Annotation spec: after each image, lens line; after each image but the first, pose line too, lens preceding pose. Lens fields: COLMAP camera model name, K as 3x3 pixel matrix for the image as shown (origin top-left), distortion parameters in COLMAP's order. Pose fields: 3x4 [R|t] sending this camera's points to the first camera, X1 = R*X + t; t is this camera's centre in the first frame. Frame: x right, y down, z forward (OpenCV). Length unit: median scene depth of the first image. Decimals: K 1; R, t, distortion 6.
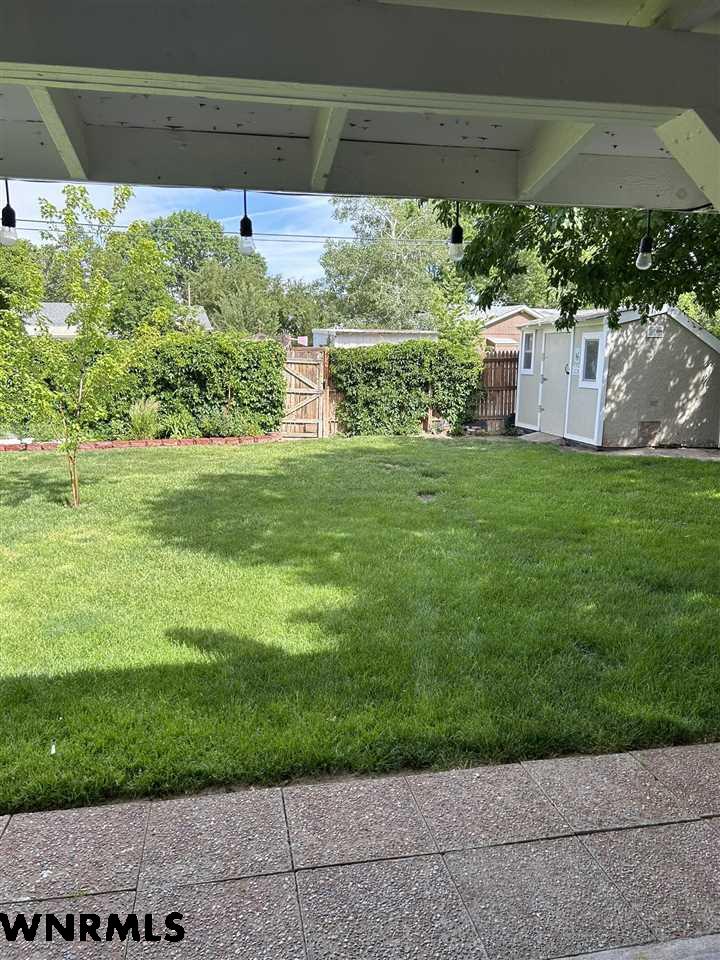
lens RADIAL K [[718.3, 0, 361.7], [0, 718.3, 480.3], [0, 0, 1]] dist [0.029630, -0.025945]
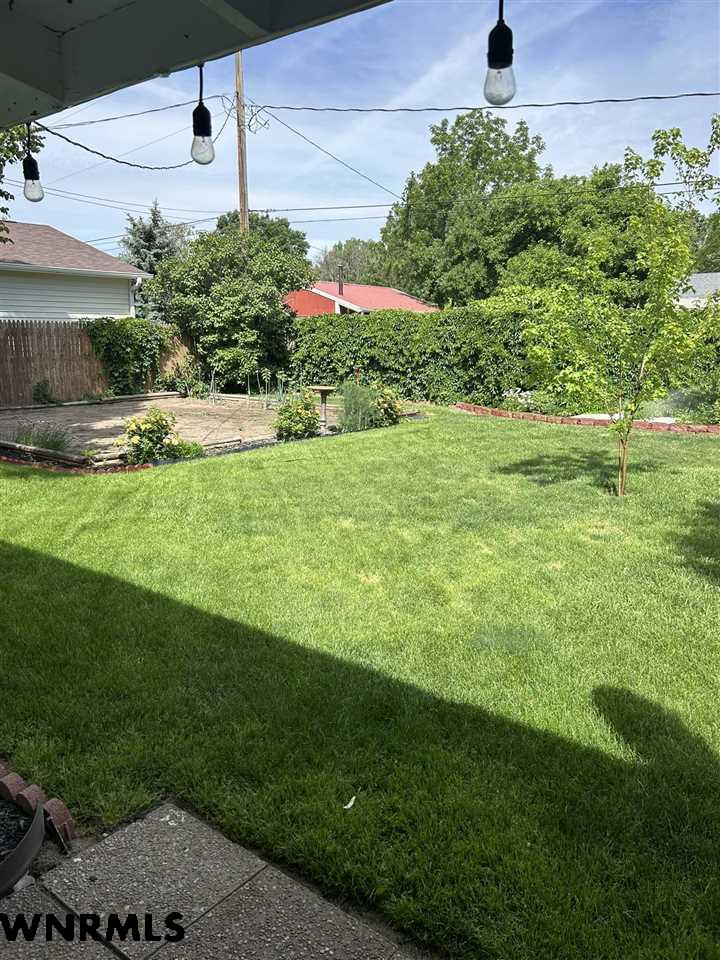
lens RADIAL K [[718.3, 0, 358.5], [0, 718.3, 481.5], [0, 0, 1]] dist [0.029630, -0.025945]
pose [[0.668217, 0.149516, -0.728787, 0.080209], [-0.123458, 0.988300, 0.089560, -0.041491], [0.733651, 0.030129, 0.678858, 0.275530]]
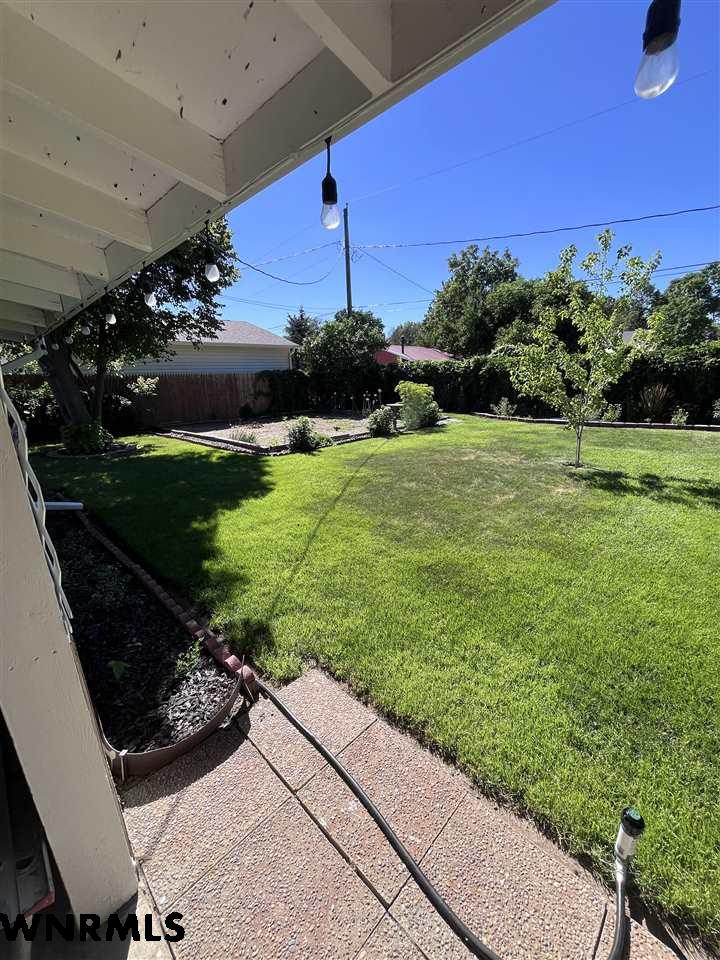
lens RADIAL K [[383.9, 0, 365.7], [0, 383.9, 481.0], [0, 0, 1]] dist [-0.005193, 0.000643]
pose [[0.579075, 0.196478, -0.791245, -0.014514], [-0.102216, 0.980365, 0.168632, -0.045927], [0.808841, -0.016773, 0.587788, 0.327007]]
